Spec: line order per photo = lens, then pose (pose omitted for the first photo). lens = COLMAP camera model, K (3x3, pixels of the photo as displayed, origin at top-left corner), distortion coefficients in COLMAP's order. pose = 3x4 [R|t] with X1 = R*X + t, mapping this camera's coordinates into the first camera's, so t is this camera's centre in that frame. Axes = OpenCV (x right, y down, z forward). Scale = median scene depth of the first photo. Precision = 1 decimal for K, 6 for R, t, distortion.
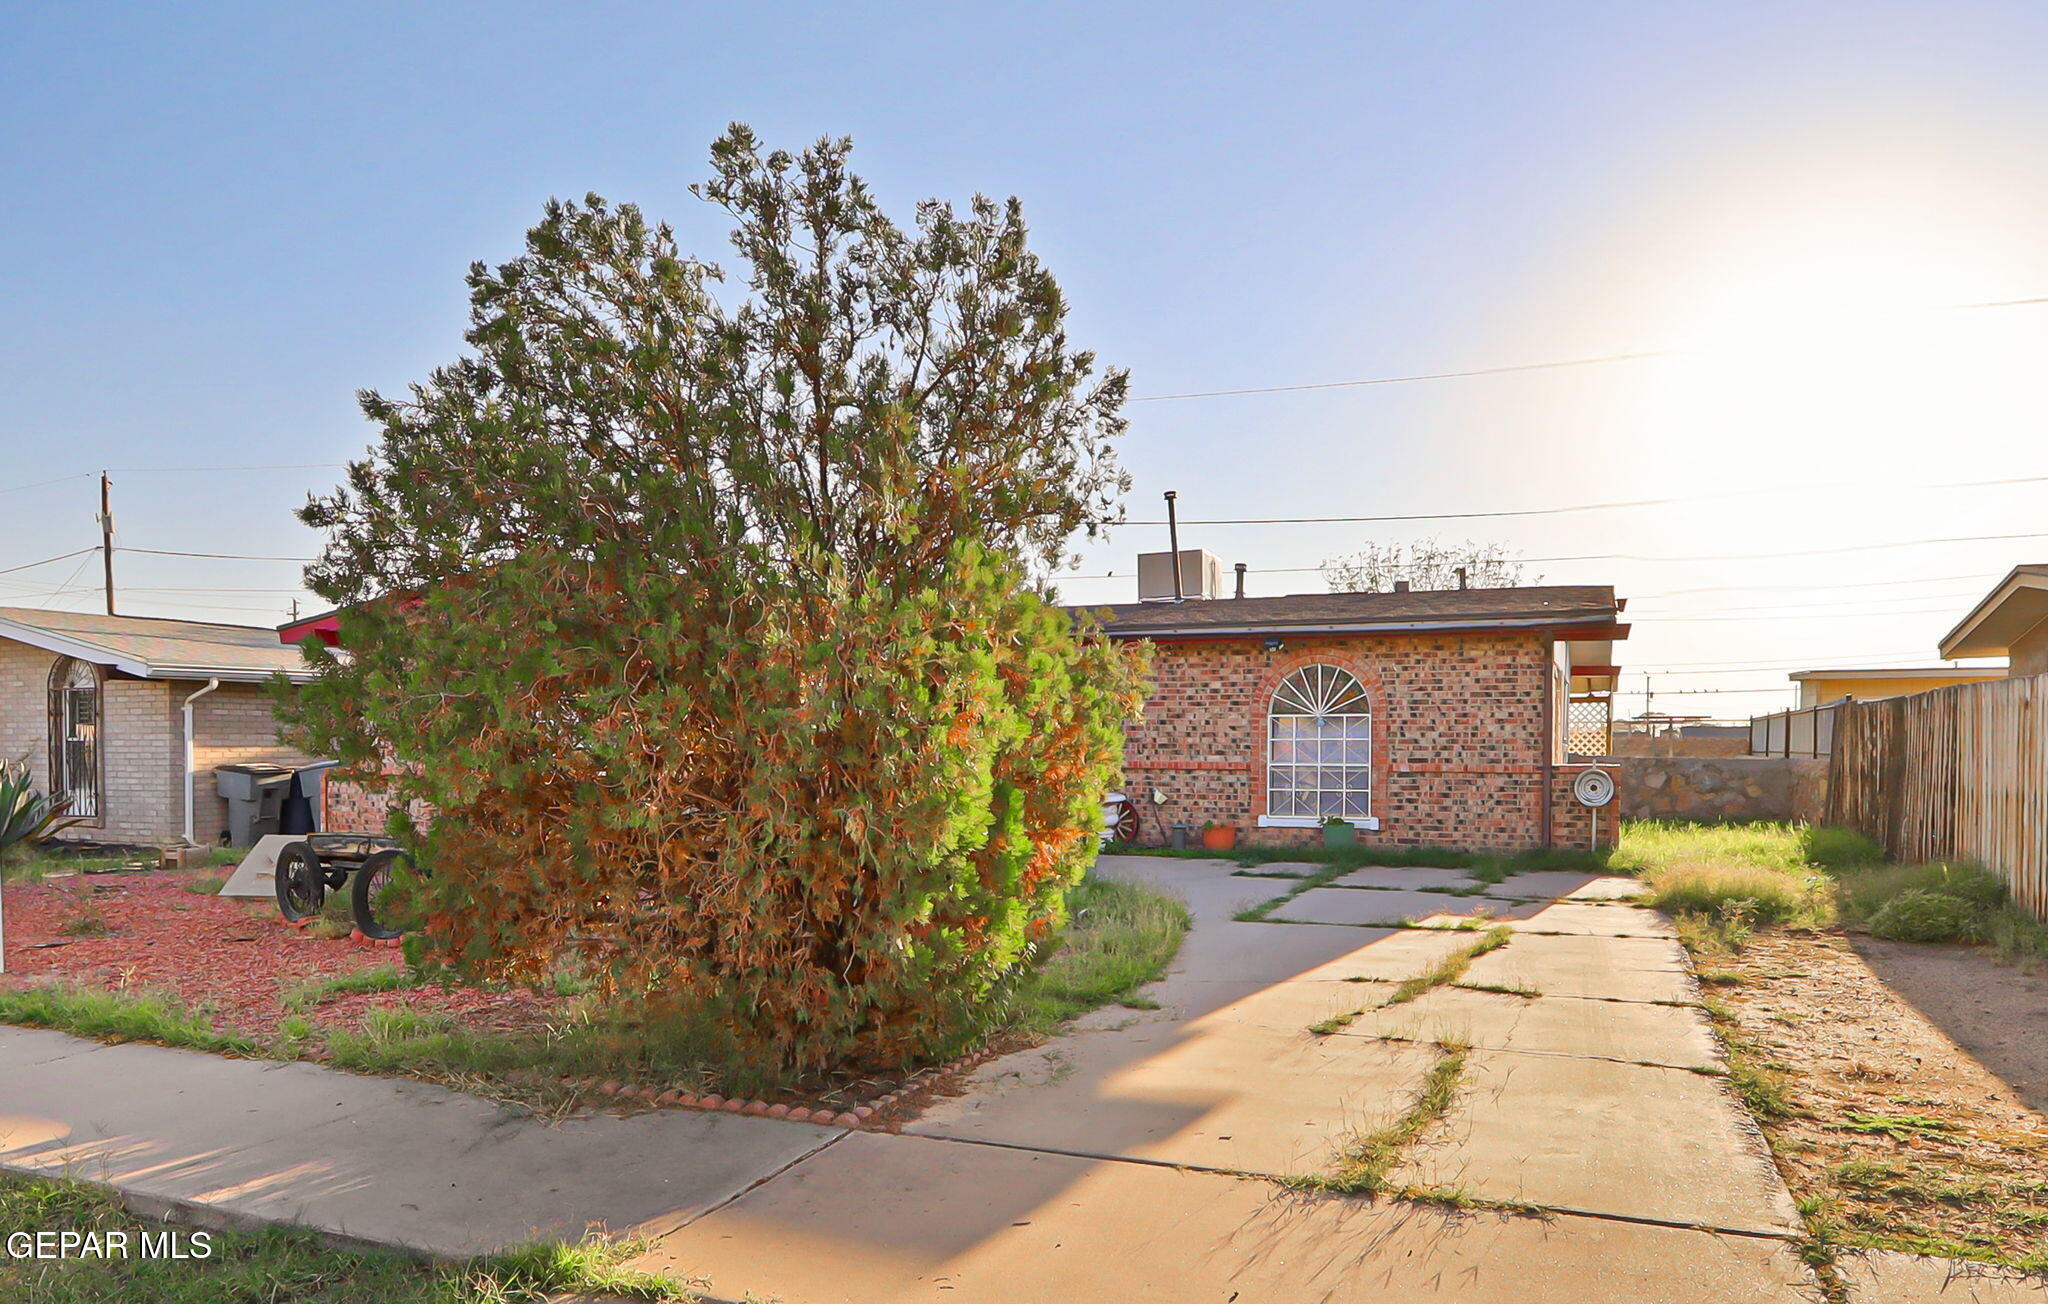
lens RADIAL K [[1620.7, 0, 1023.7], [0, 1620.7, 658.9], [0, 0, 1]] dist [0.032732, 0.001771]
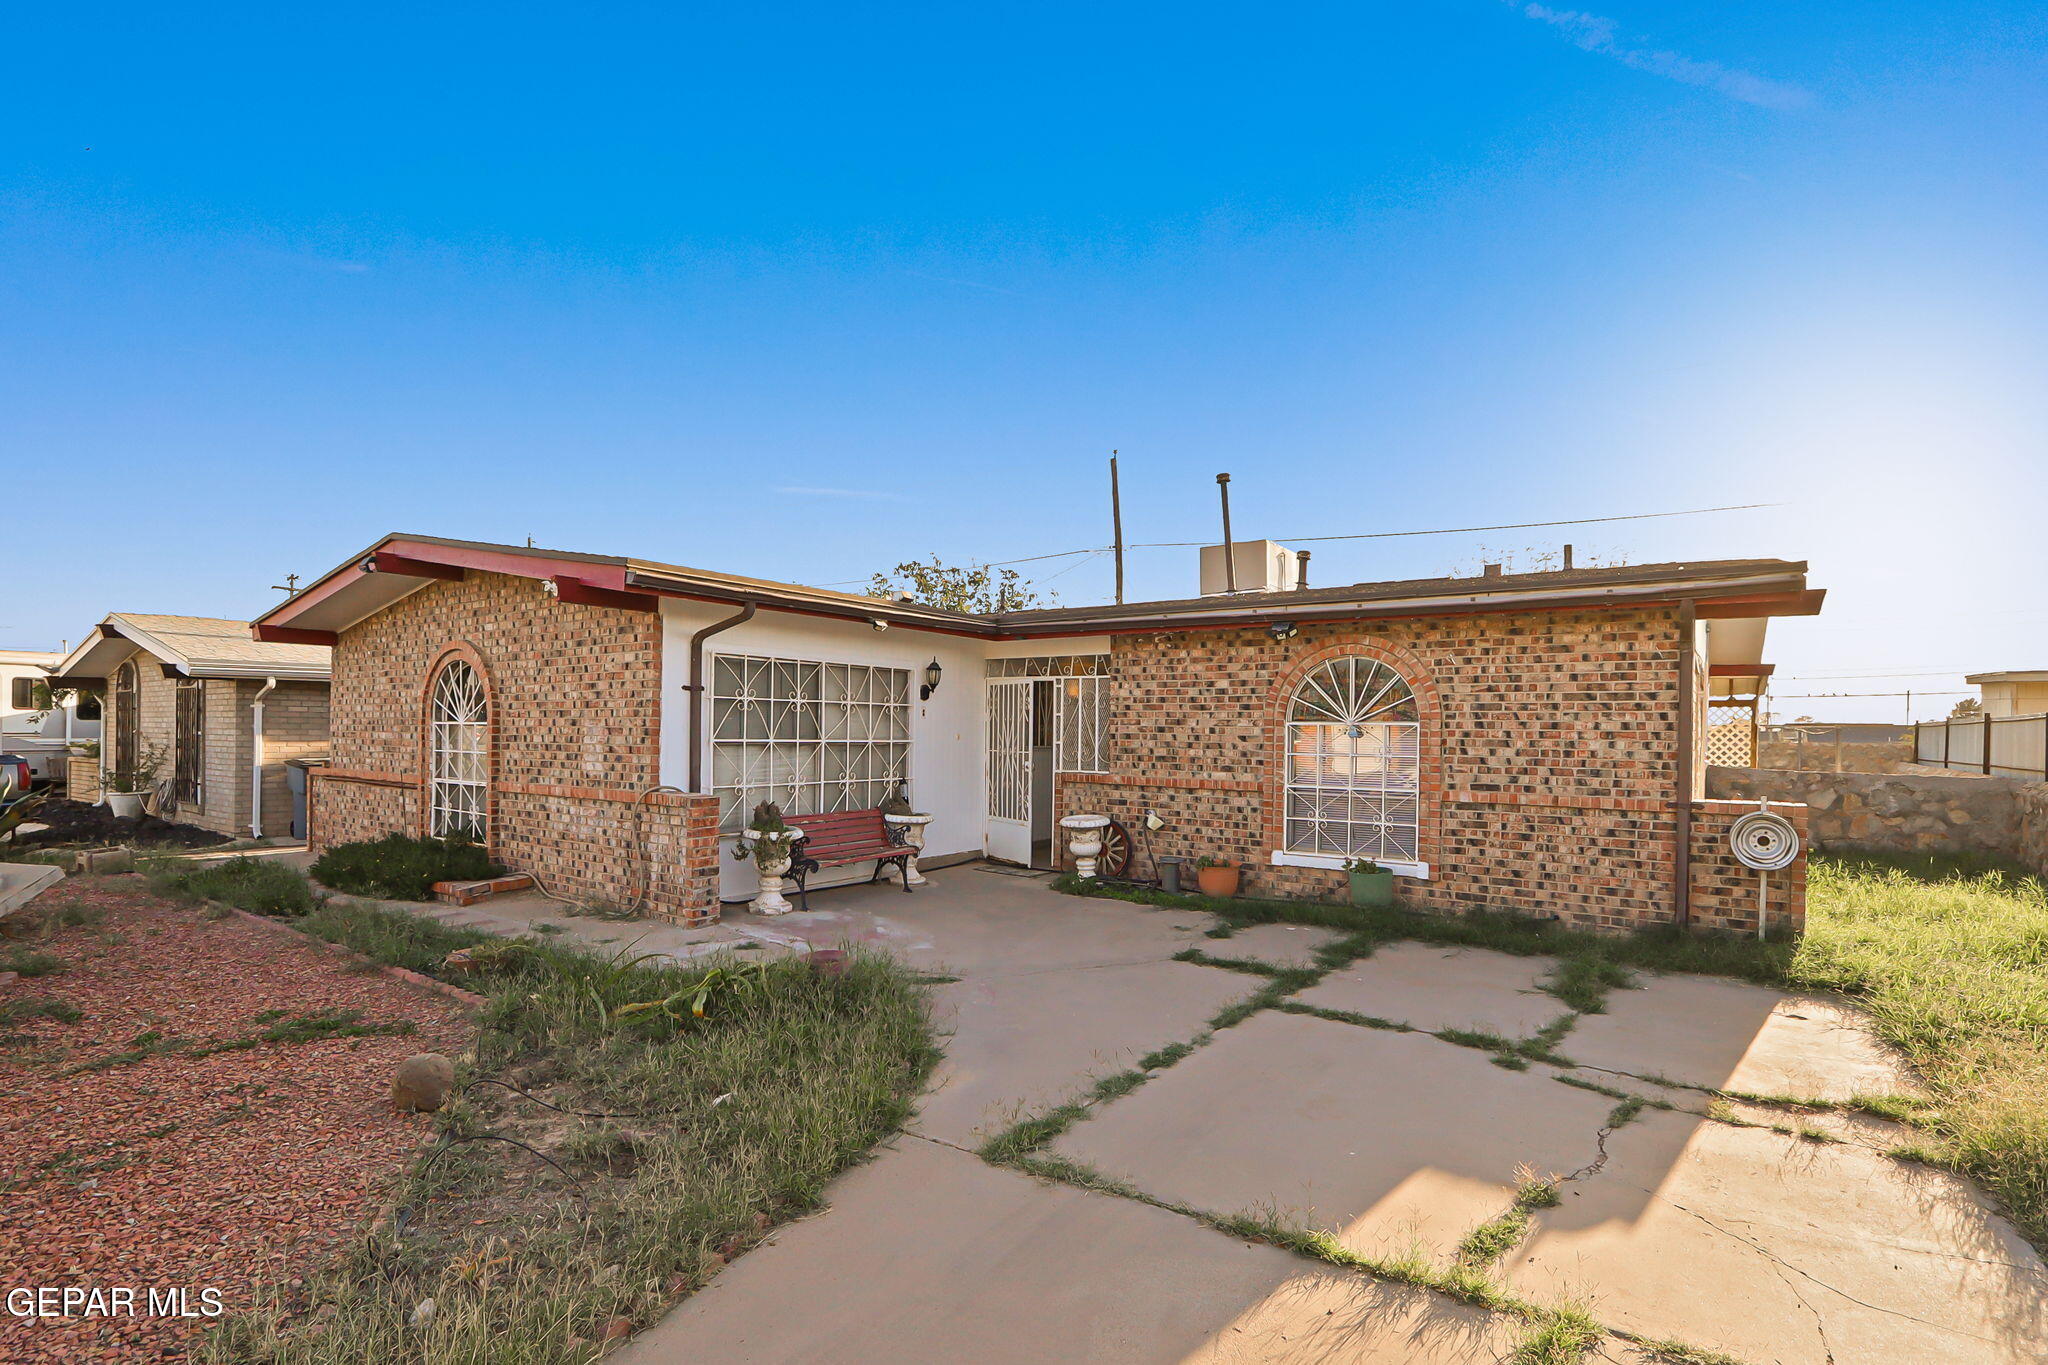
lens RADIAL K [[1067.0, 0, 1026.1], [0, 1067.0, 682.5], [0, 0, 1]] dist [0.000894, -0.000779]
pose [[0.972922, 0.000400, -0.231132, 0.149217], [0.001689, 0.999959, 0.008840, 0.010802], [0.231126, -0.008991, 0.972882, 0.476137]]
